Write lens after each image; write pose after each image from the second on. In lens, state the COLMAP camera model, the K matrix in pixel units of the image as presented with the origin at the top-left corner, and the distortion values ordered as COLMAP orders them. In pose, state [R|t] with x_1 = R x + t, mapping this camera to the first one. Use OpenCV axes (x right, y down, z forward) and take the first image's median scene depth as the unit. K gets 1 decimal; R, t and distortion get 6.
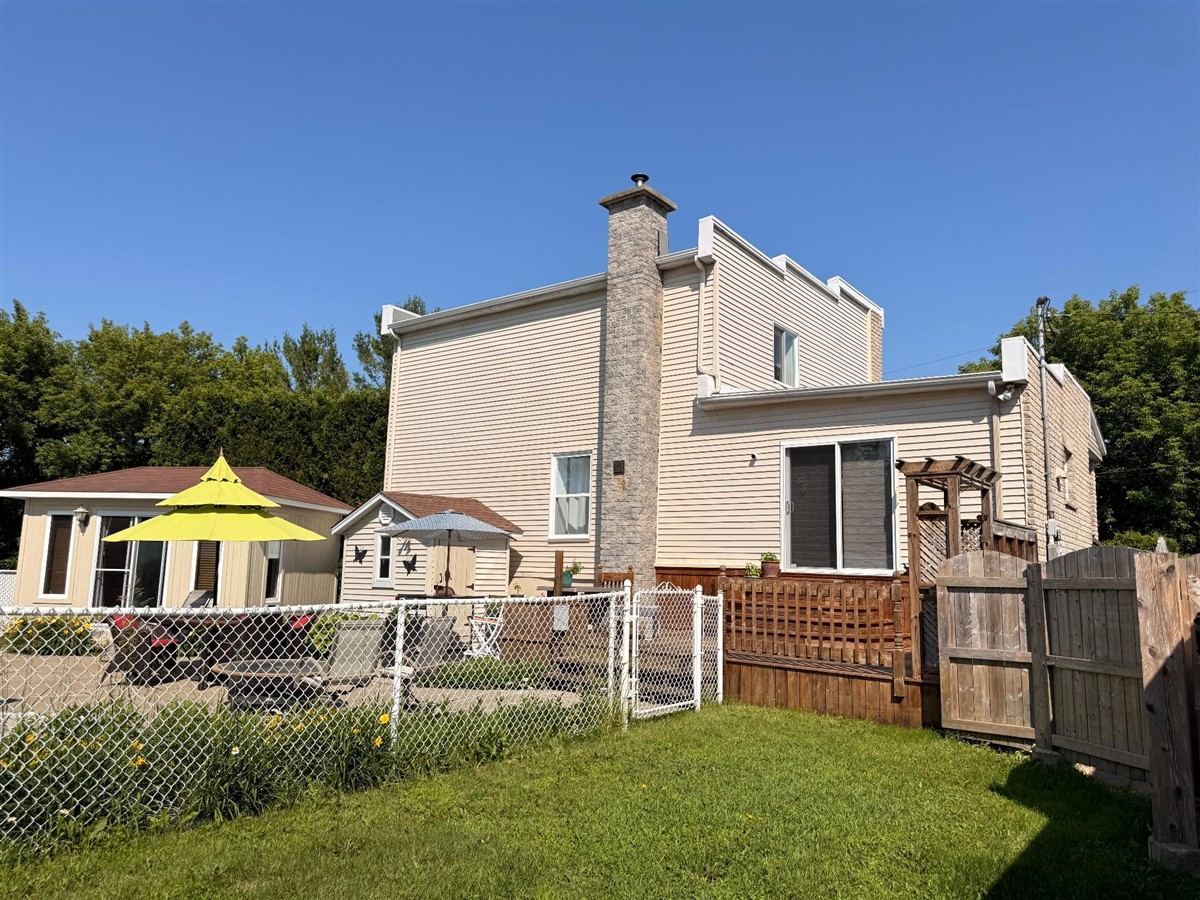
lens RADIAL K [[848.4, 0, 600.0], [0, 848.4, 450.0], [0, 0, 1]] dist [0.003566, 0.000134]
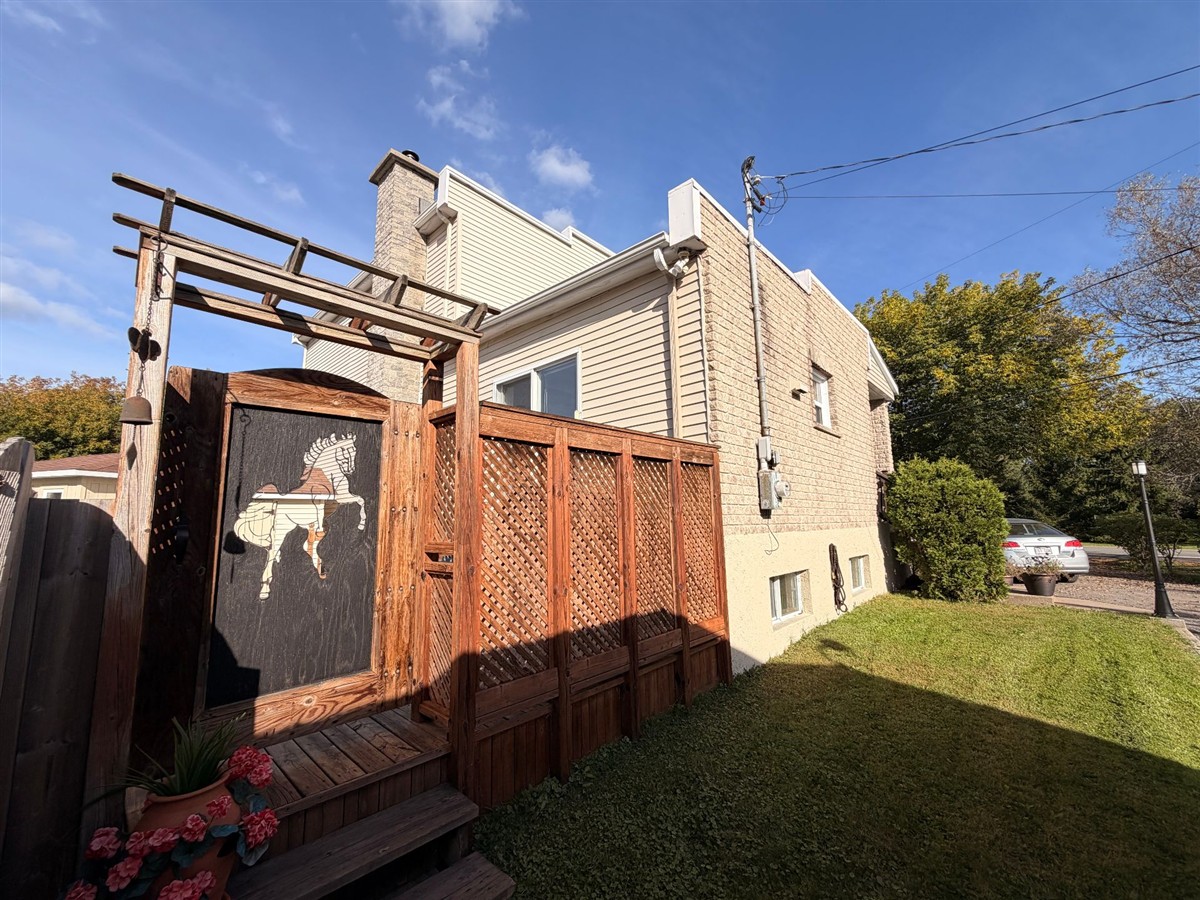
lens RADIAL K [[488.1, 0, 600.0], [0, 488.1, 450.0], [0, 0, 1]] dist [0.002308, 0.000054]
pose [[0.994516, -0.057113, -0.087613, 0.398818], [0.056794, 0.998367, -0.006134, 0.081795], [0.087820, 0.001124, 0.996136, 0.525914]]
